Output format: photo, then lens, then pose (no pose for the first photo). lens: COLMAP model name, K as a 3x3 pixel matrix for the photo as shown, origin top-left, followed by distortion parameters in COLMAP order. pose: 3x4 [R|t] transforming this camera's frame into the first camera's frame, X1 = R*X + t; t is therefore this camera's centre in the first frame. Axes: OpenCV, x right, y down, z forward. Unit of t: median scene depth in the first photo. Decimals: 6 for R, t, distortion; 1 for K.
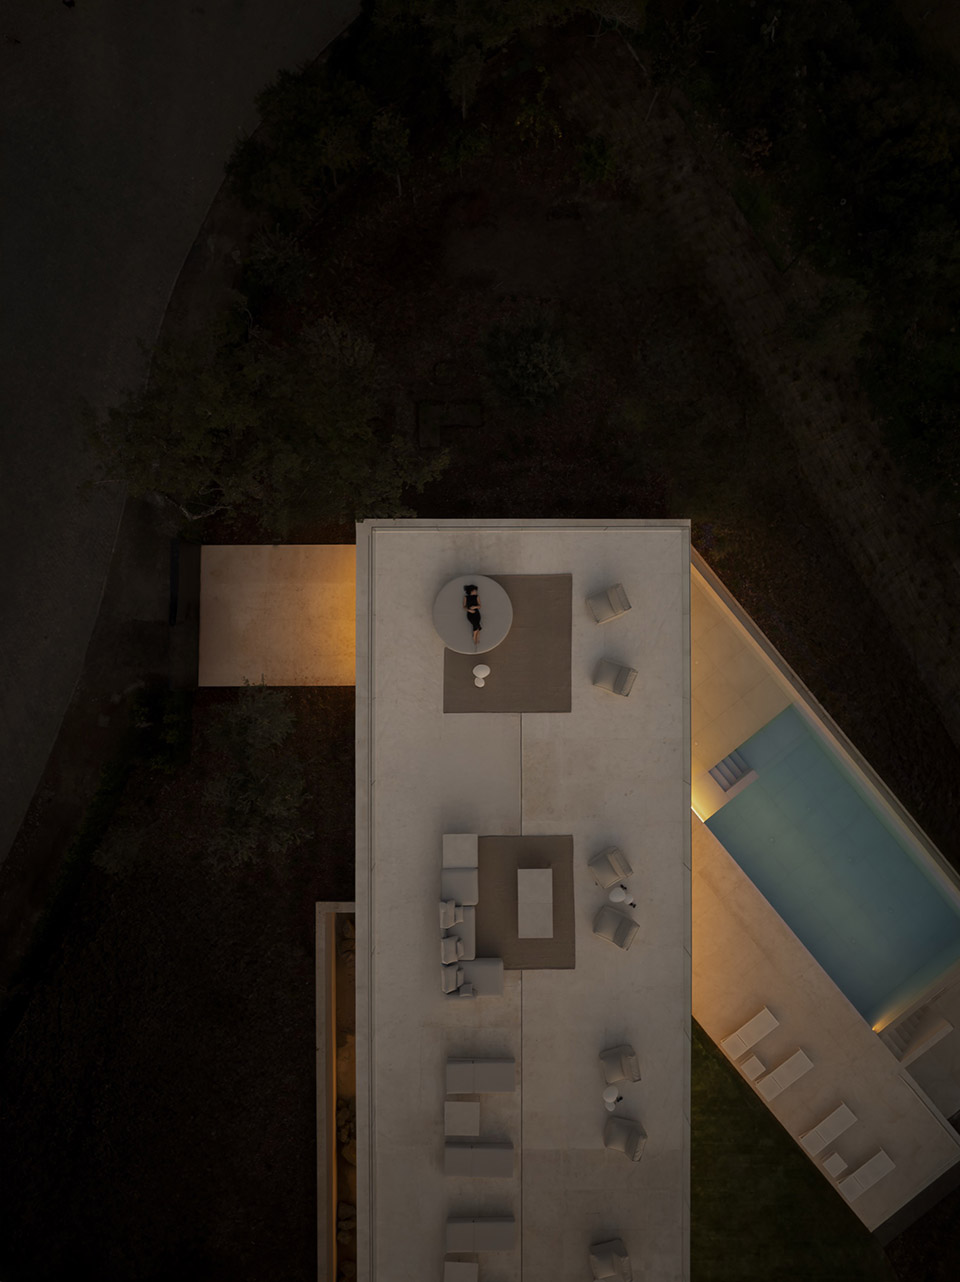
lens RADIAL K [[896.6, 0, 470.9], [0, 896.6, 648.6], [0, 0, 1]] dist [0.001953, -0.018430]
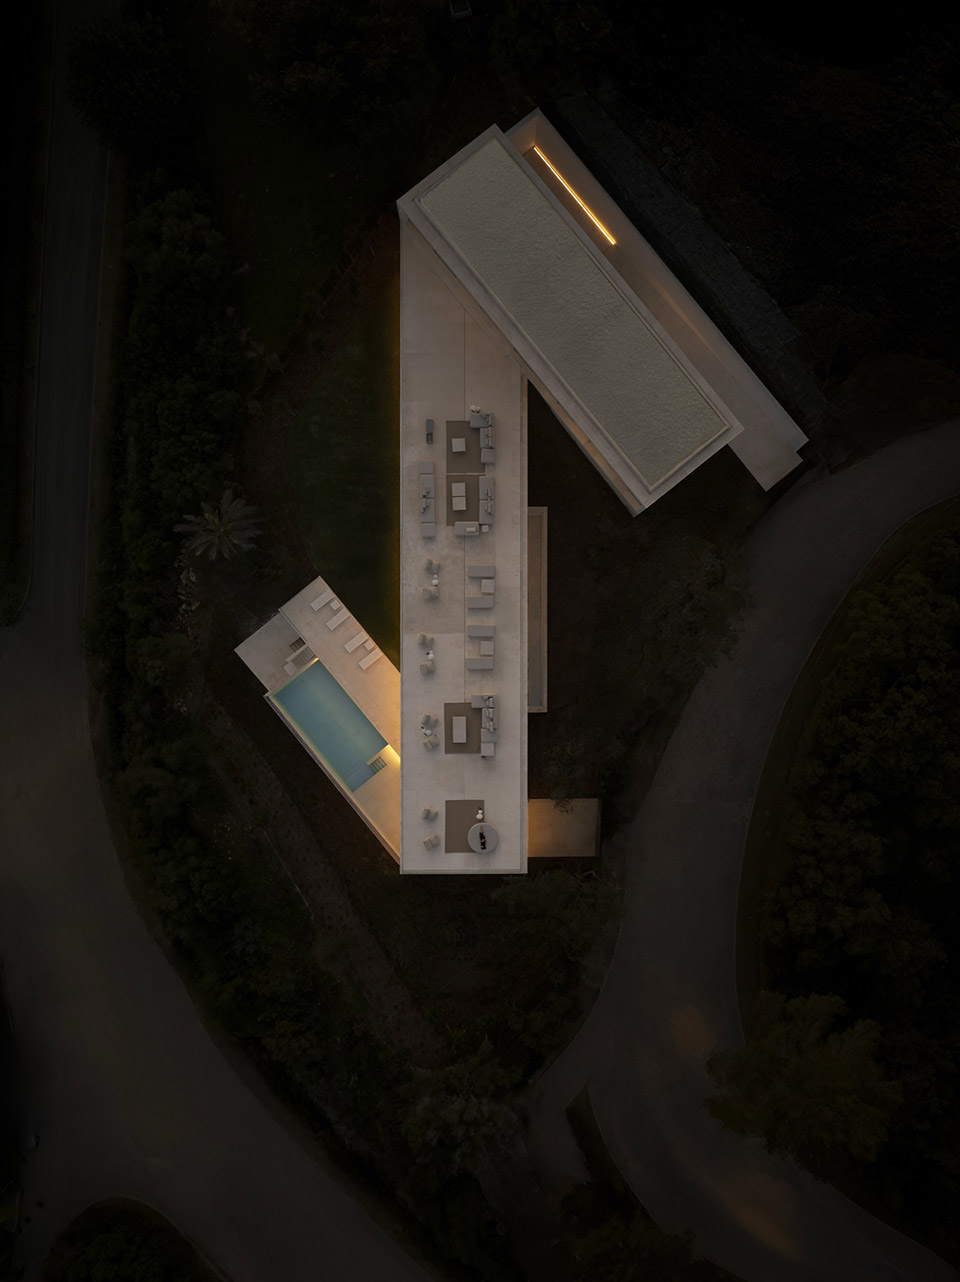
lens RADIAL K [[896.6, 0, 489.0], [0, 896.6, 614.9], [0, 0, 1]] dist [0.001953, -0.018430]
pose [[-0.999989, -0.000842, -0.004564, -0.002650], [0.000766, -0.999862, 0.016608, 0.512846], [-0.004577, 0.016605, 0.999852, -1.472132]]
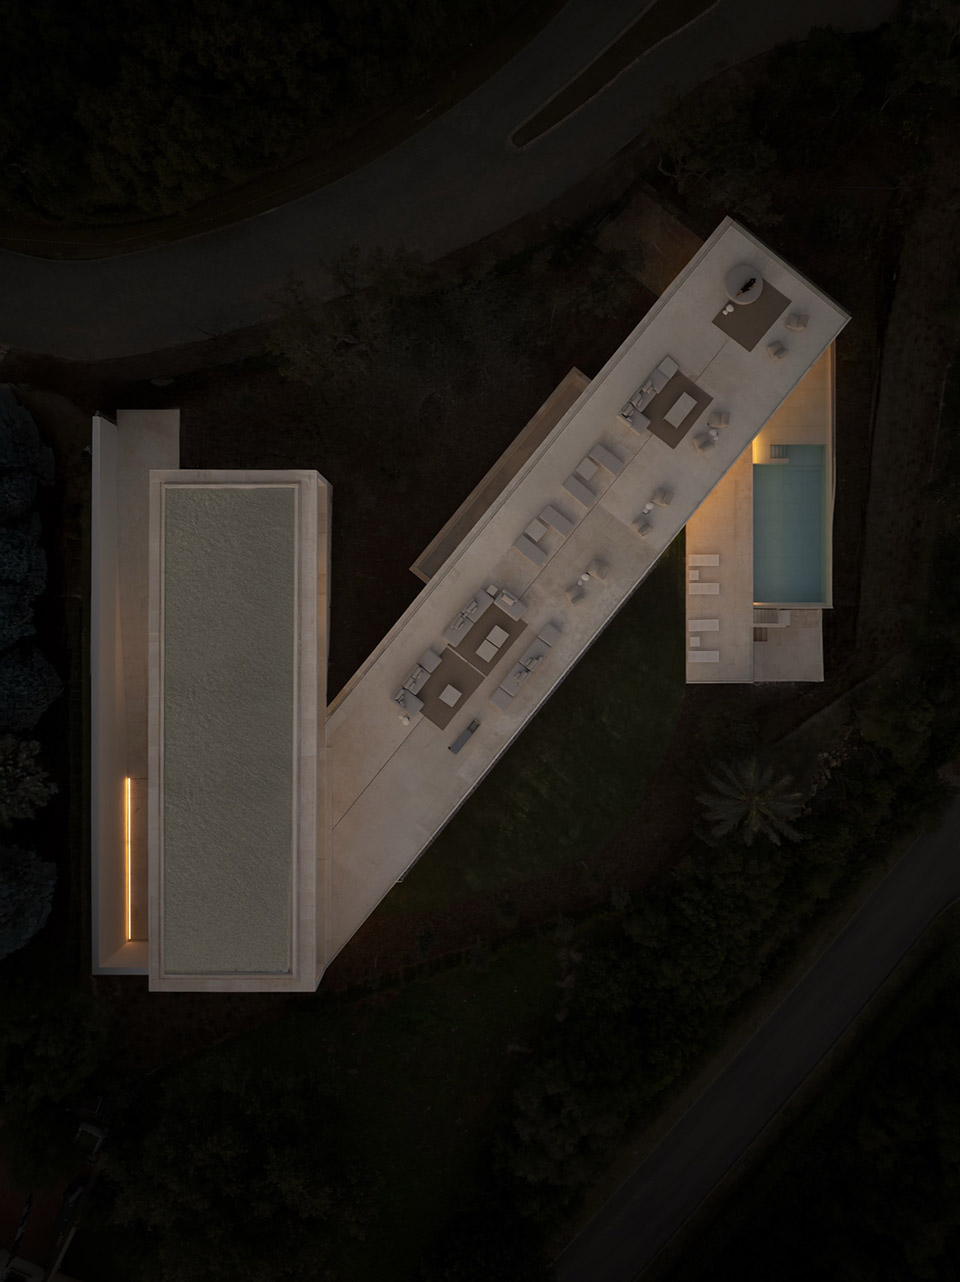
lens RADIAL K [[896.6, 0, 487.2], [0, 896.6, 633.8], [0, 0, 1]] dist [0.001953, -0.018430]
pose [[0.776009, 0.630505, 0.016515, 0.014806], [-0.630434, 0.776180, -0.009859, 0.875733], [-0.019035, -0.002760, 0.999815, -0.950751]]
